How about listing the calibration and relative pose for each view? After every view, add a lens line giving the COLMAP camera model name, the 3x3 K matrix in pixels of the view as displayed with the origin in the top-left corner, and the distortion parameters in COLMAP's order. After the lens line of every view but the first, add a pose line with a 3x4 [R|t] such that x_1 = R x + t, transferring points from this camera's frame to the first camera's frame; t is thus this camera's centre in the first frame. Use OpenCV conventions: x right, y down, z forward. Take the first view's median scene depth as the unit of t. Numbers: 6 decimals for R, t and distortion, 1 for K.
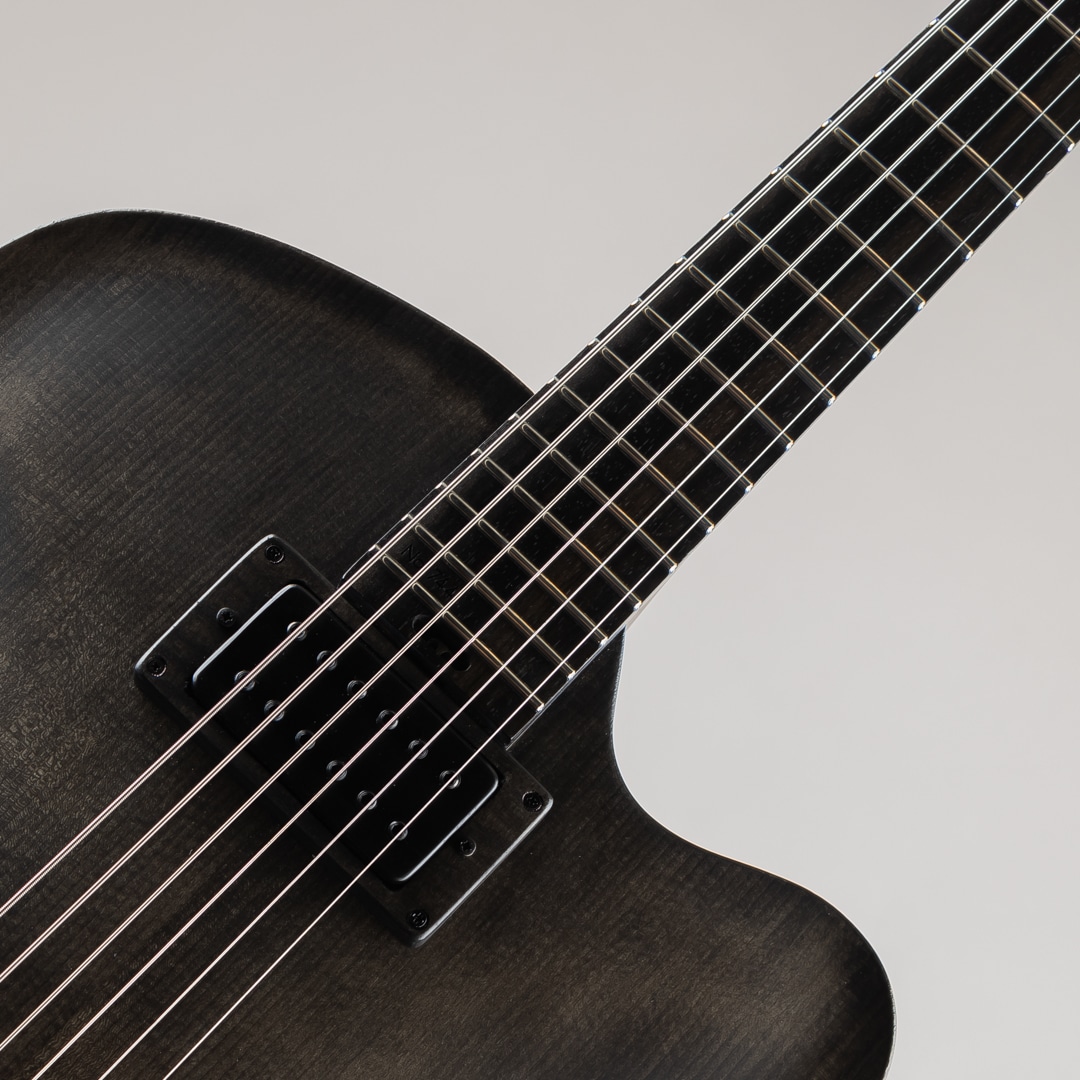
lens RADIAL K [[3069.5, 0, 540.0], [0, 3069.5, 540.0], [0, 0, 1]] dist [-0.111398, 0.395213]
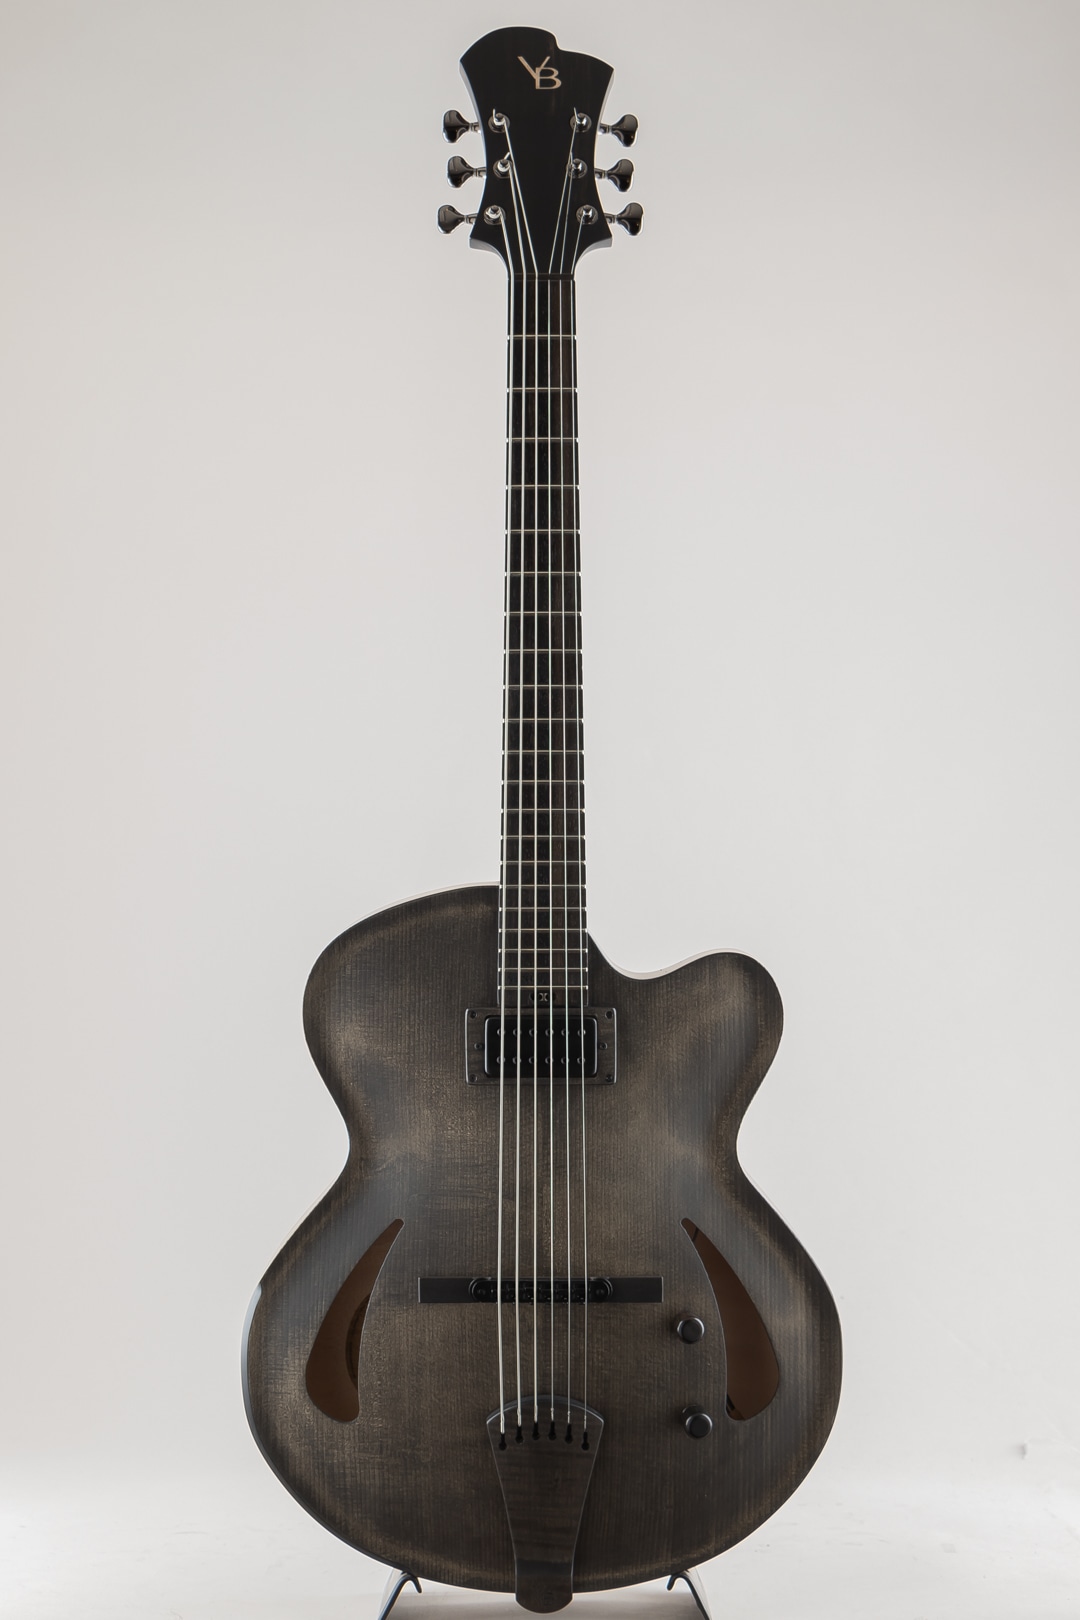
lens RADIAL K [[3722.6, 0, 540.0], [0, 3722.6, 810.0], [0, 0, 1]] dist [-0.036953, -0.027772]
pose [[0.725977, -0.675513, -0.128992, 0.473754], [0.681151, 0.680424, 0.270288, -0.917112], [-0.094814, -0.284086, 0.954099, -1.951719]]
